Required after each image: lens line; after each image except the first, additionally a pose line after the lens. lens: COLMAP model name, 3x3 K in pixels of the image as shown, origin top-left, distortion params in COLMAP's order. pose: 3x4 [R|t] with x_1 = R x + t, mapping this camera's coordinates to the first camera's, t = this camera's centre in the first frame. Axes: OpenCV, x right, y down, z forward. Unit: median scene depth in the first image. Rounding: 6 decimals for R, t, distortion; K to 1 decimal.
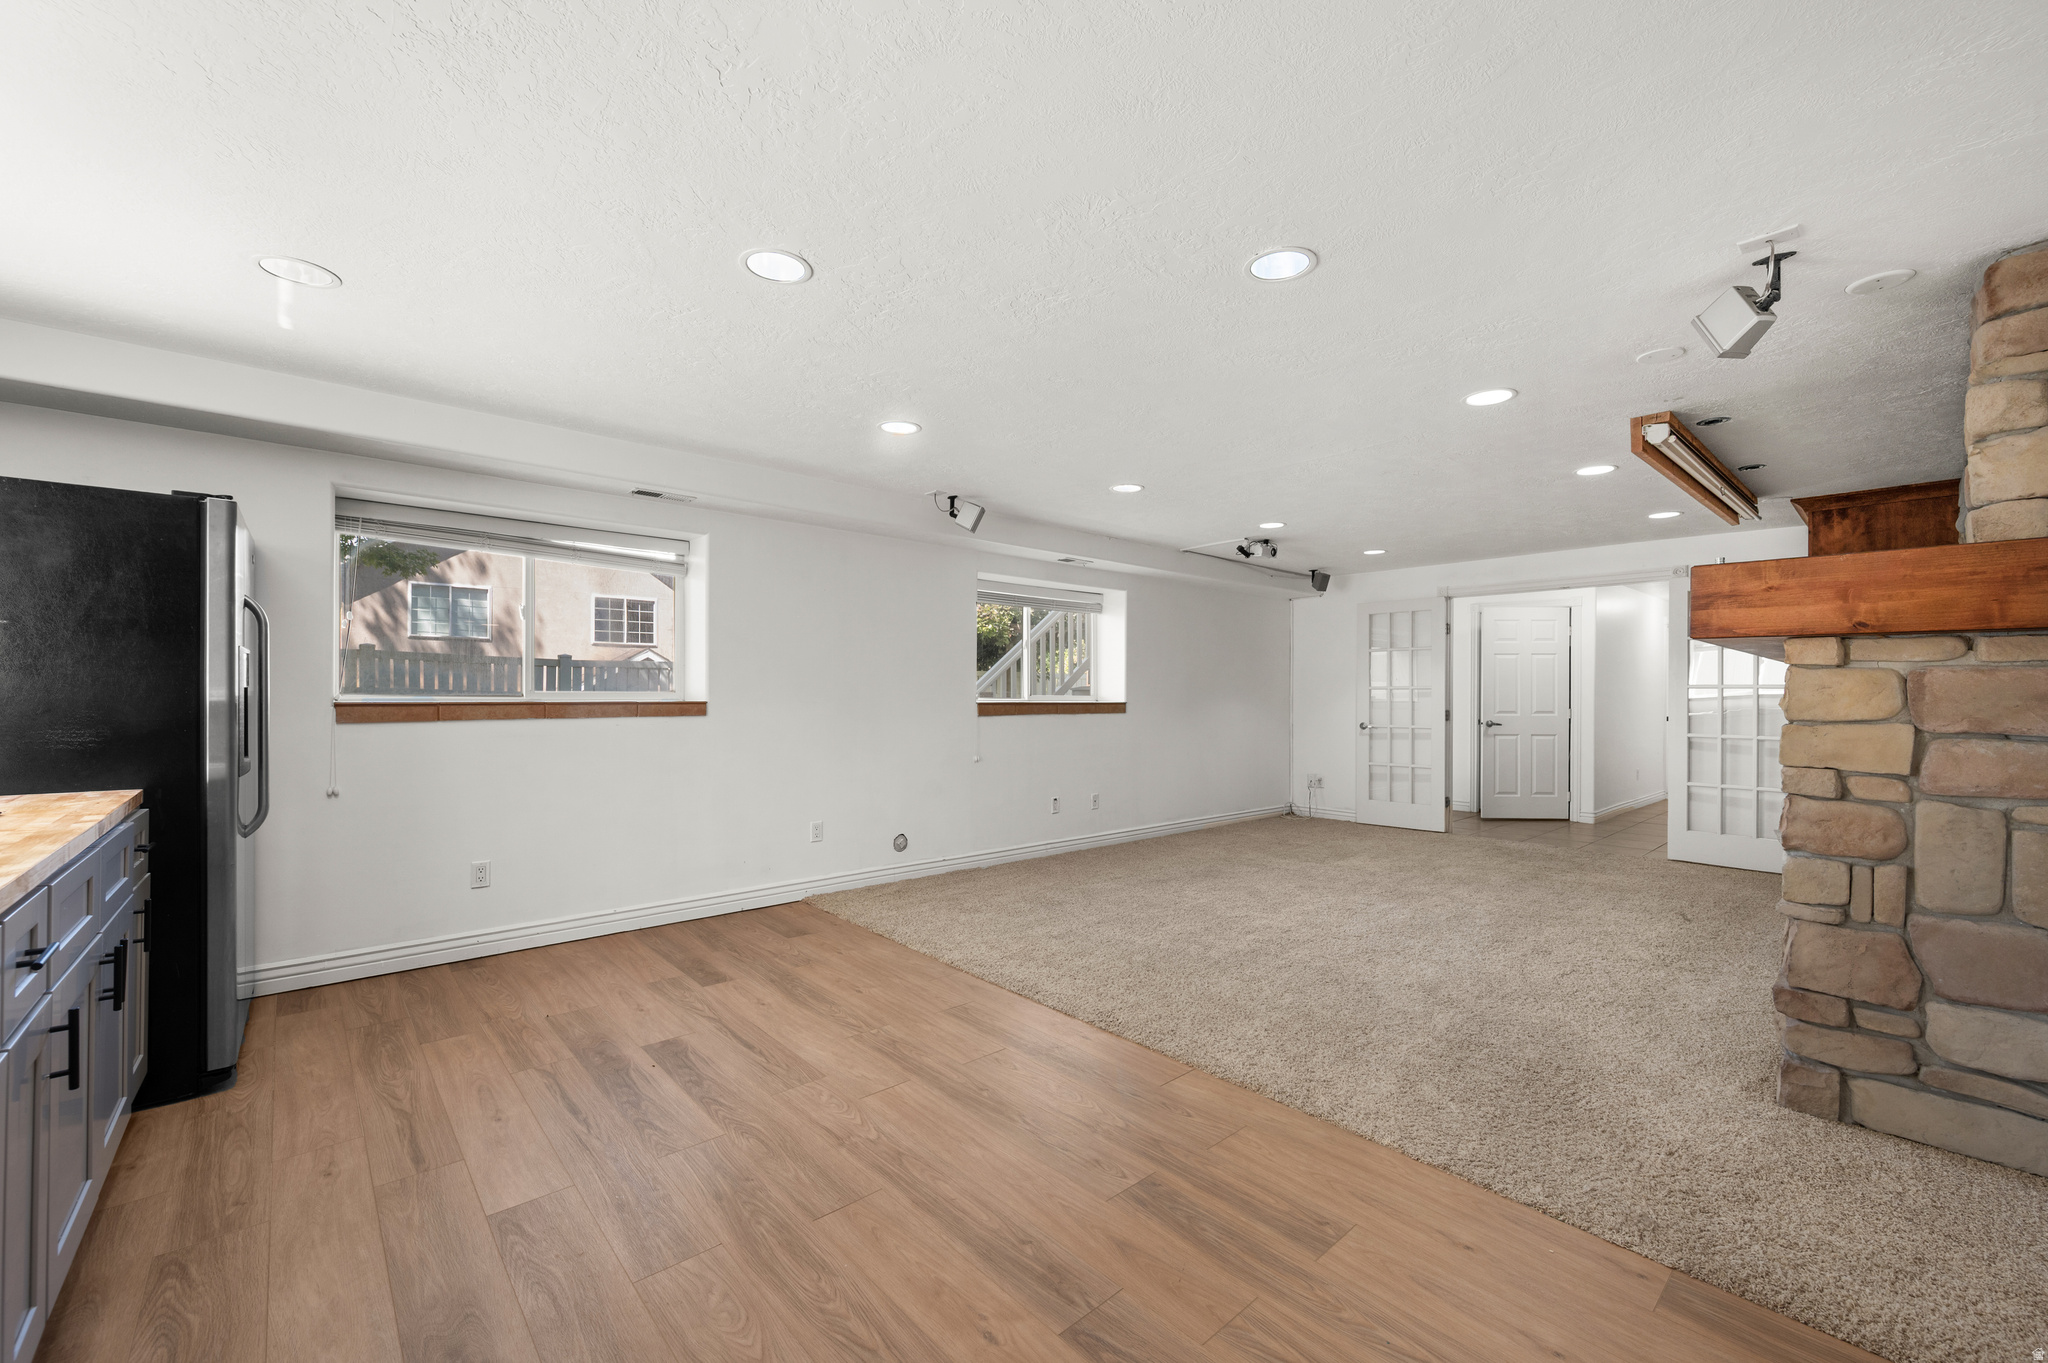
lens RADIAL K [[825.0, 0, 1022.4], [0, 825.0, 689.8], [0, 0, 1]] dist [-0.003804, 0.000639]
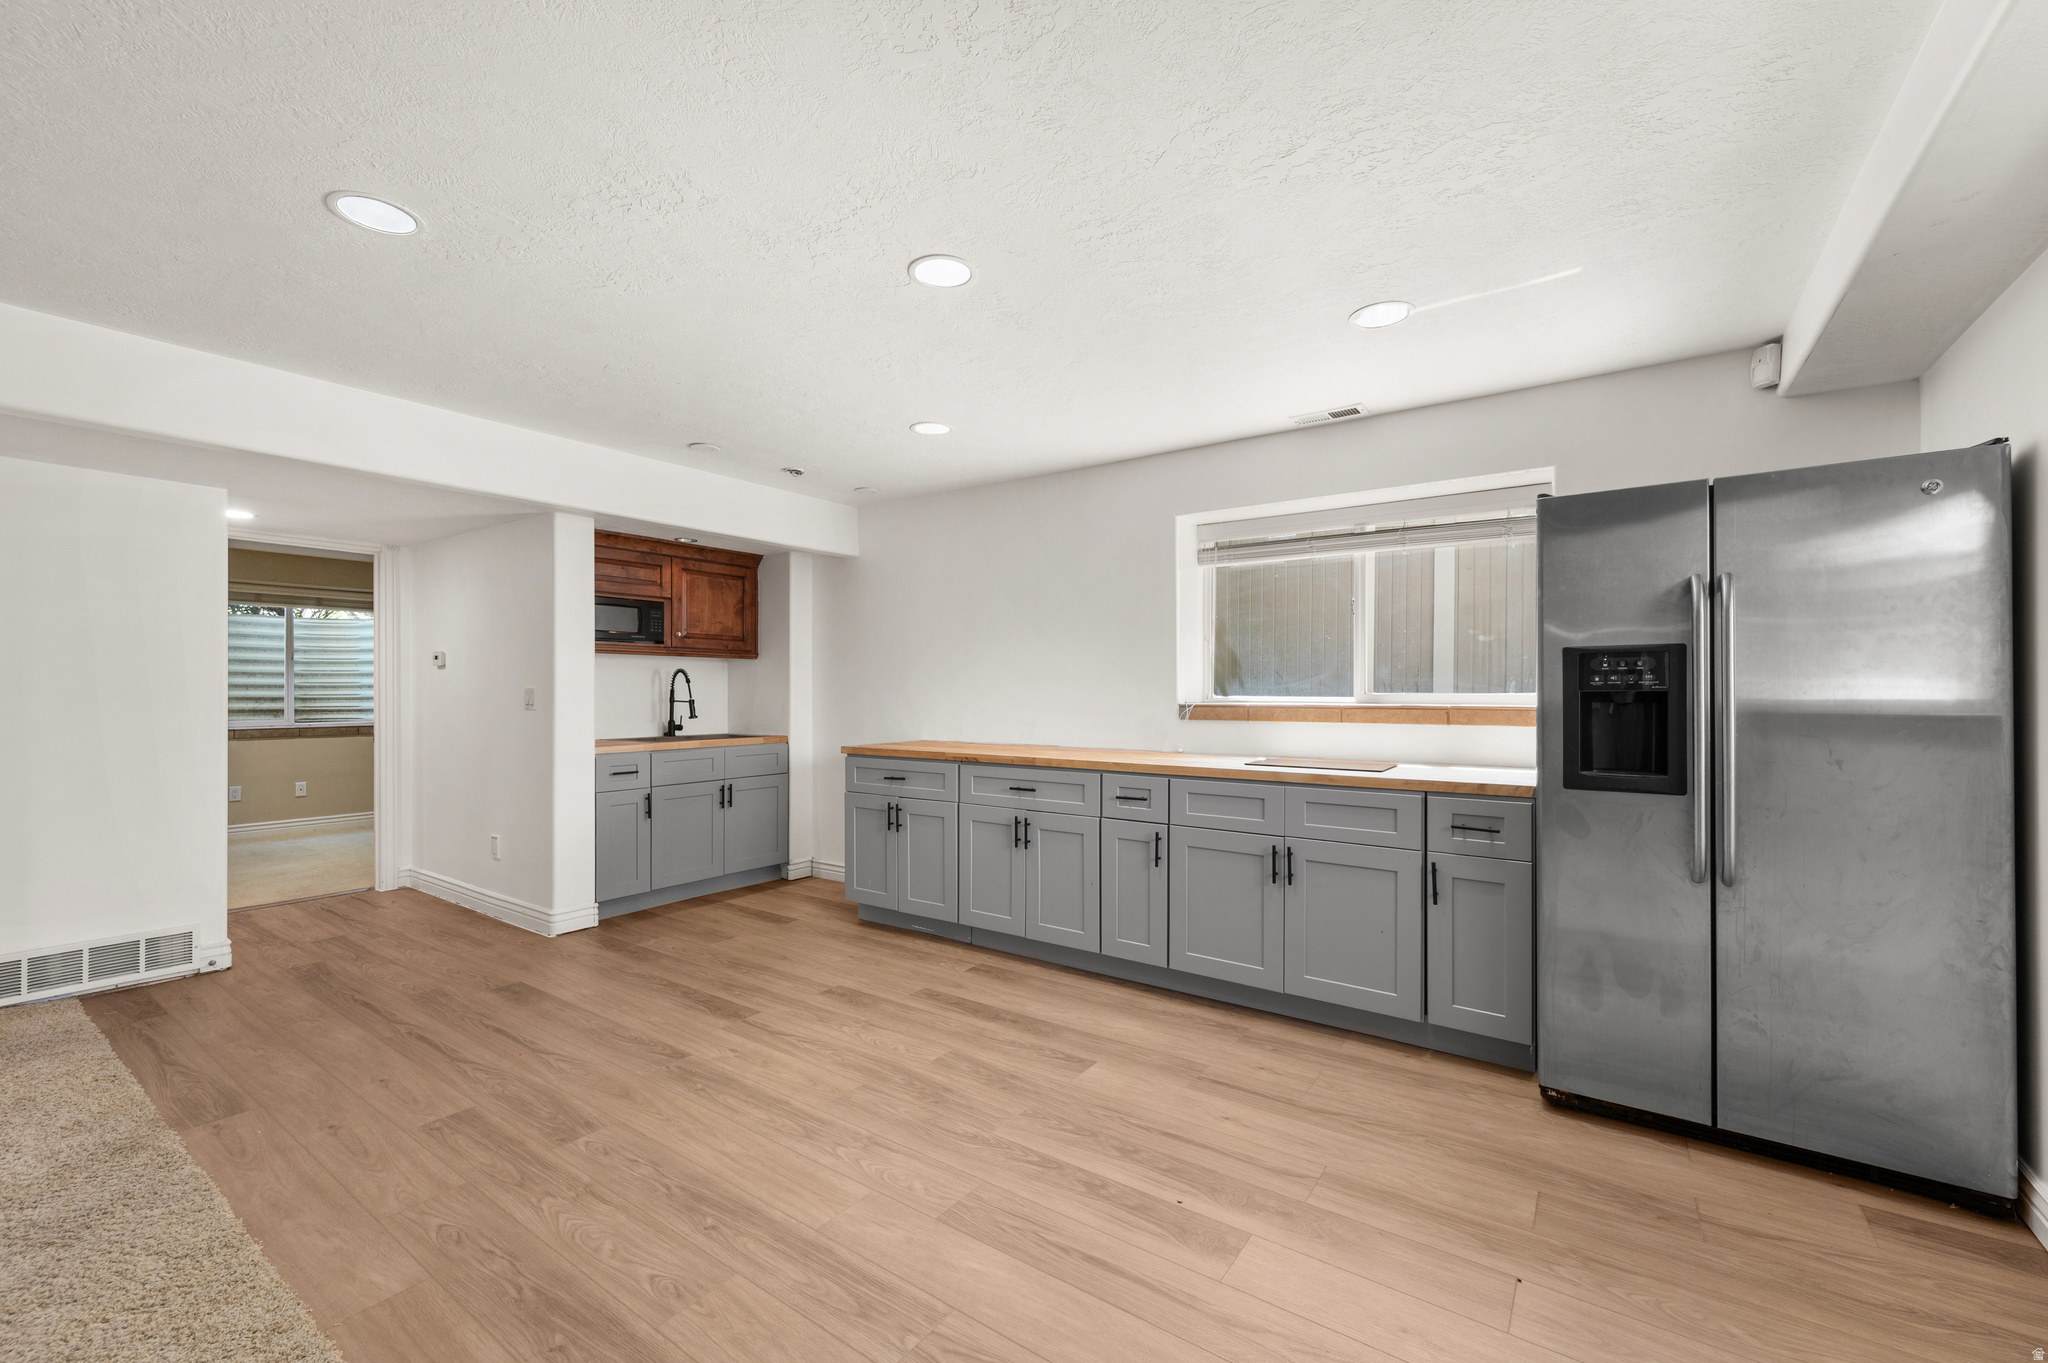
lens RADIAL K [[825.0, 0, 1027.0], [0, 825.0, 689.1], [0, 0, 1]] dist [-0.003804, 0.000639]
pose [[-0.973212, -0.006422, -0.229820, -0.161312], [-0.004851, 0.999961, -0.007398, 0.003559], [0.229859, -0.006085, -0.973205, 1.917952]]
